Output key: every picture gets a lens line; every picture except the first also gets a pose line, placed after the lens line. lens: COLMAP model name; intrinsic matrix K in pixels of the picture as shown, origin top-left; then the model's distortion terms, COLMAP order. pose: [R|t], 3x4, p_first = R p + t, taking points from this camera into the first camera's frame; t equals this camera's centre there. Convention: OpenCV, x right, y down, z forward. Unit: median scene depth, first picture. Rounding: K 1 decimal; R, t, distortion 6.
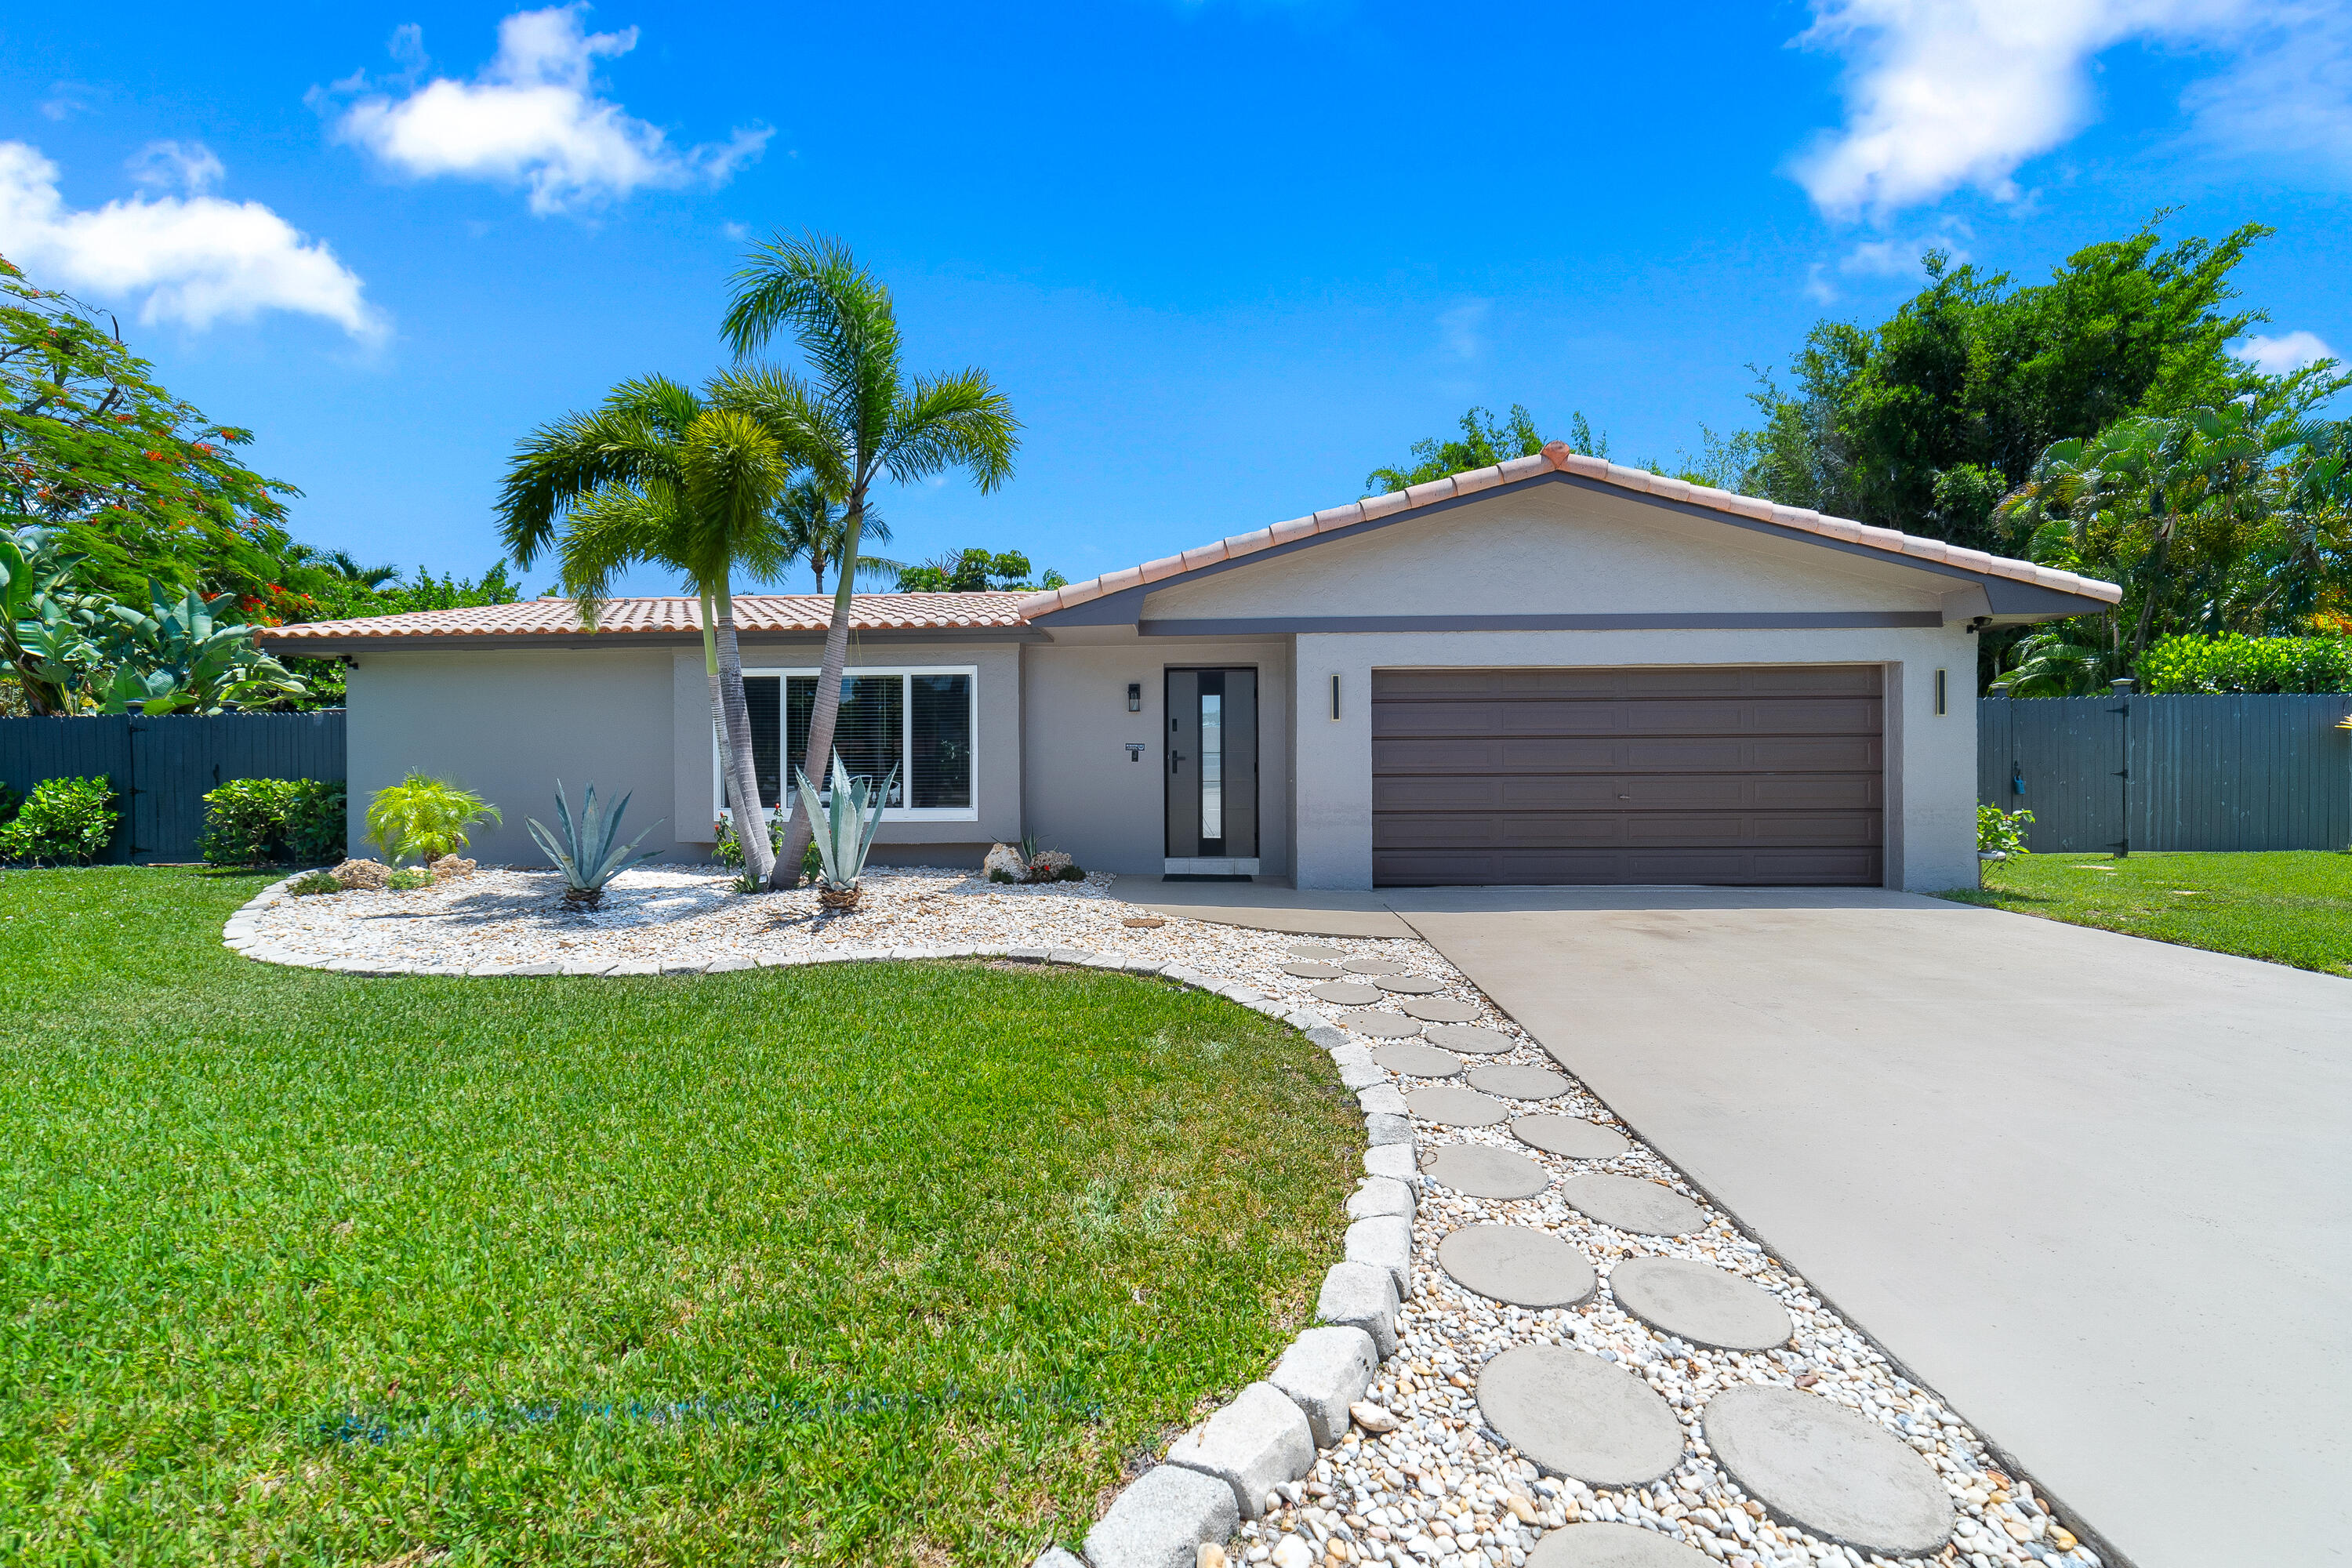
lens RADIAL K [[926.6, 0, 1185.7], [0, 926.6, 768.0], [0, 0, 1]] dist [-0.023904, 0.000376]
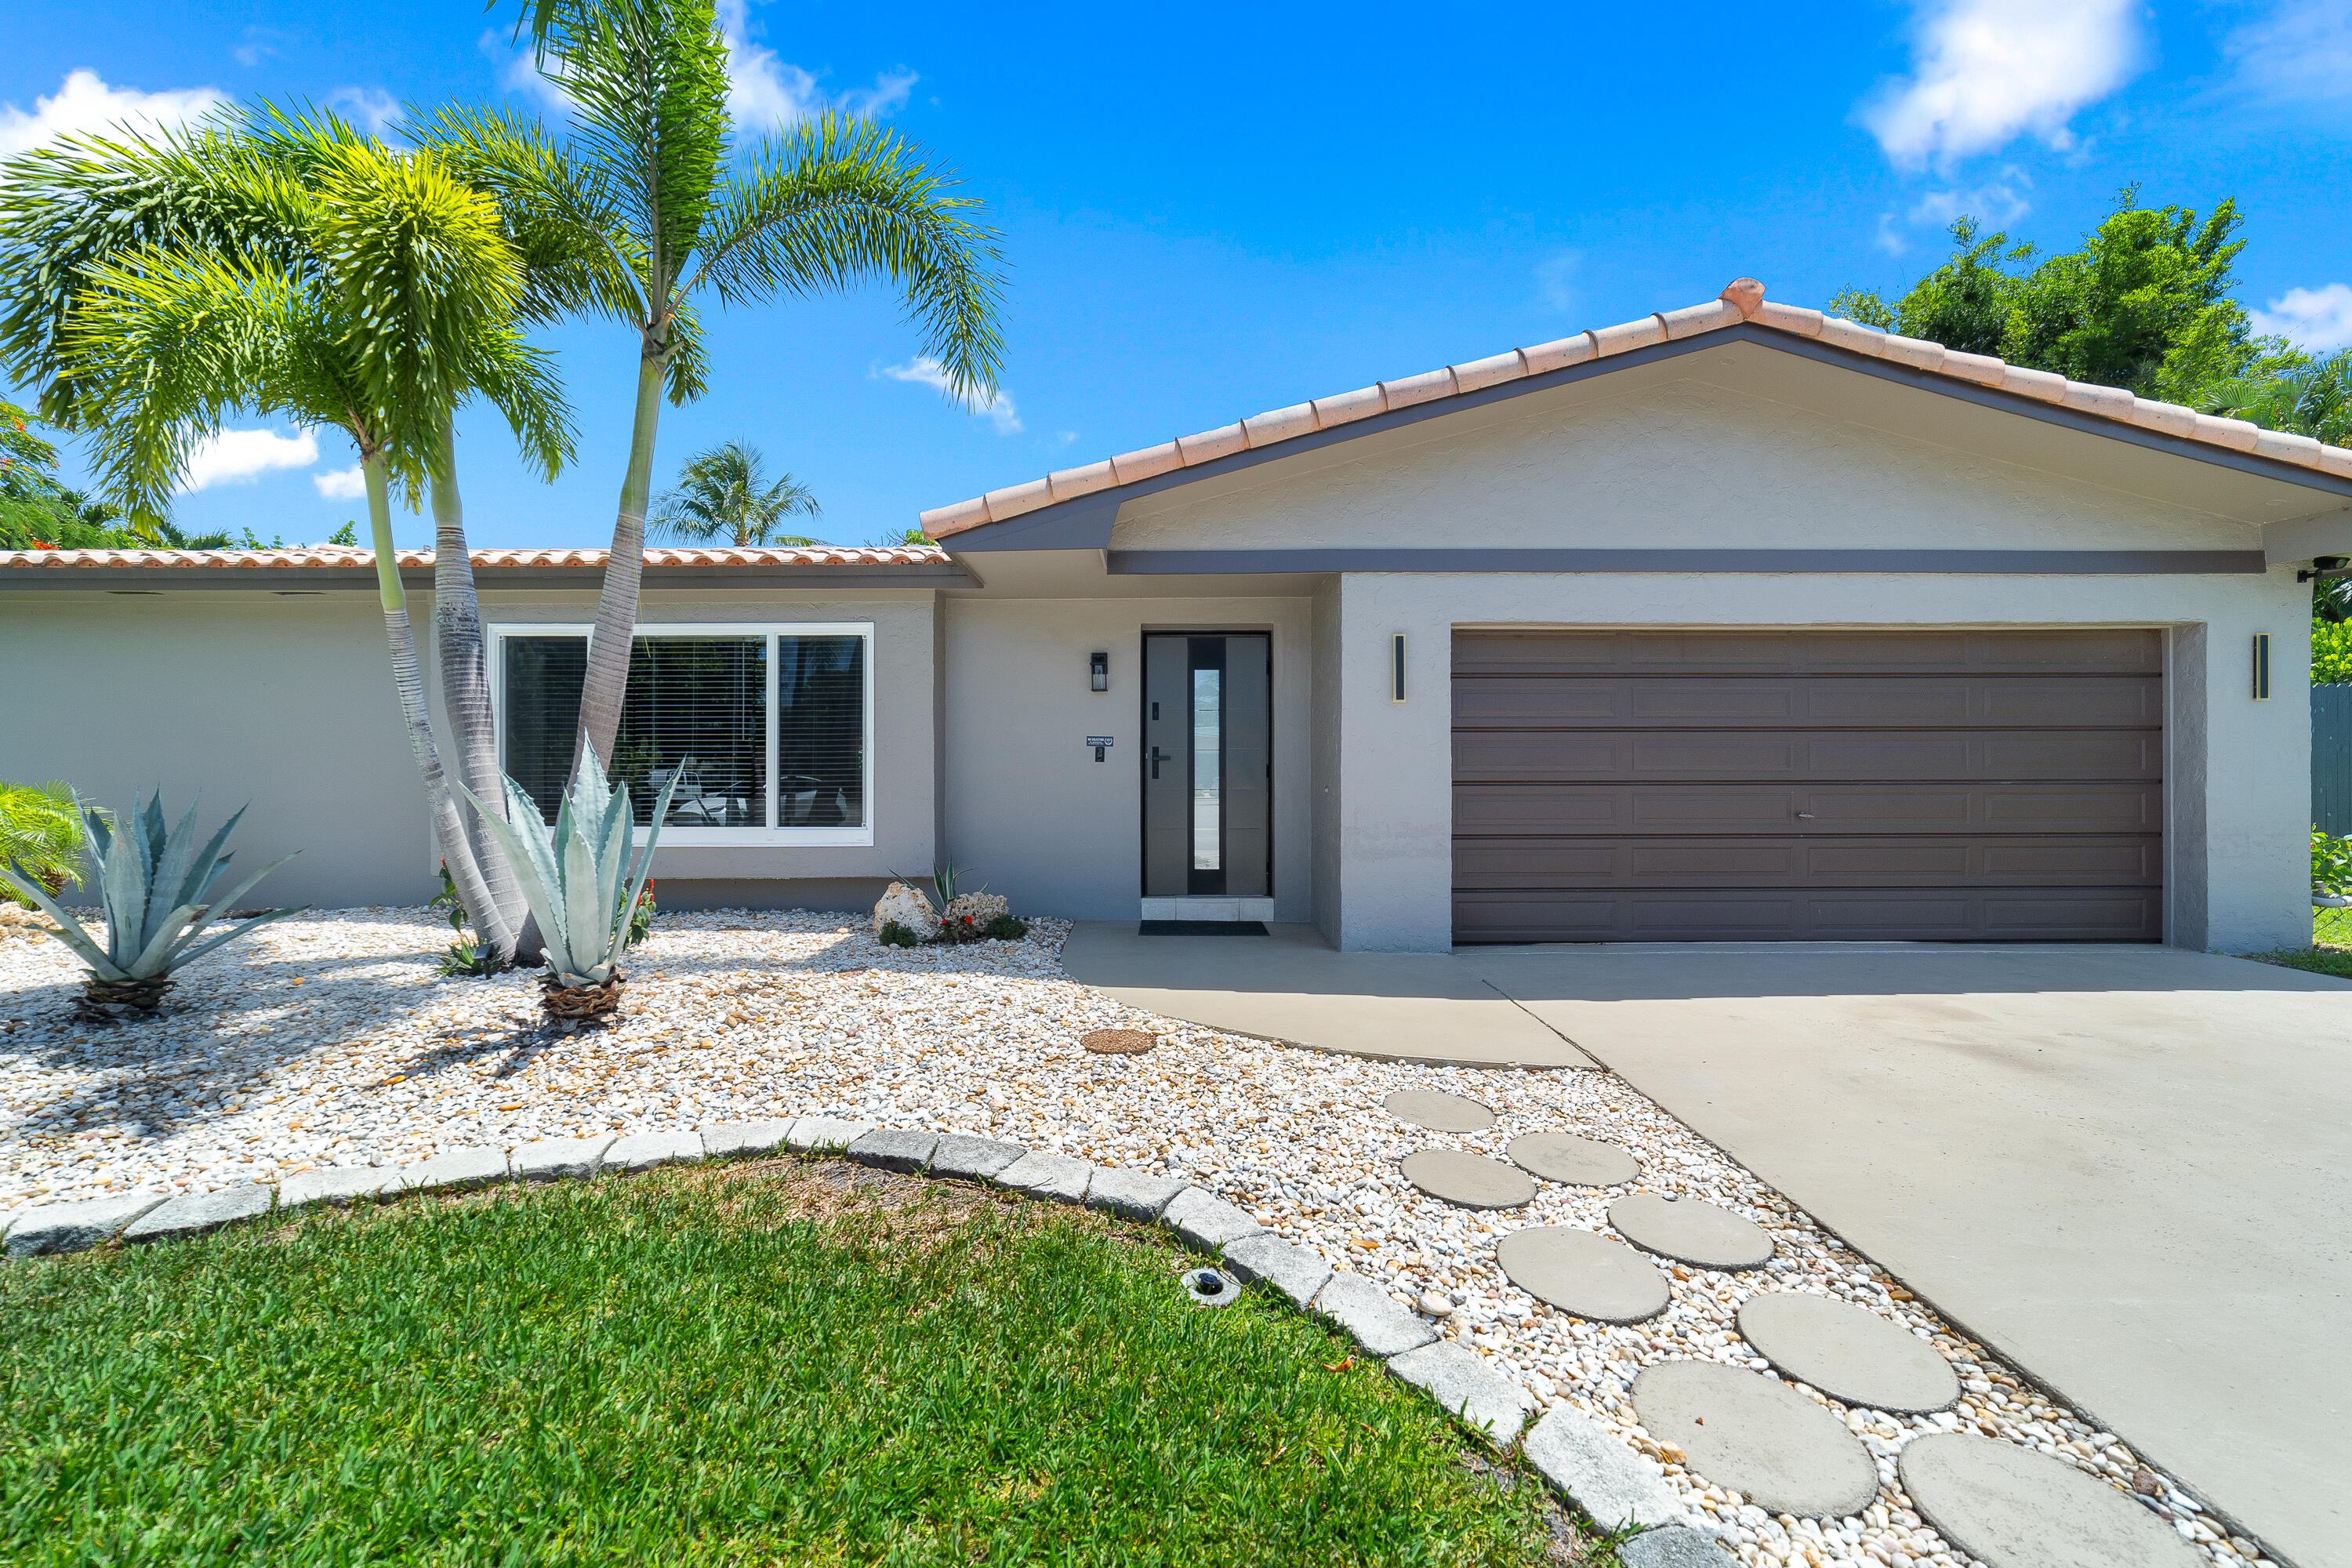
lens RADIAL K [[926.6, 0, 1185.7], [0, 926.6, 768.0], [0, 0, 1]] dist [-0.023904, 0.000376]
pose [[0.998973, 0.004254, 0.045106, -0.024135], [-0.004051, 0.999981, -0.004607, 0.000667], [-0.045125, 0.004420, 0.998972, 0.330221]]
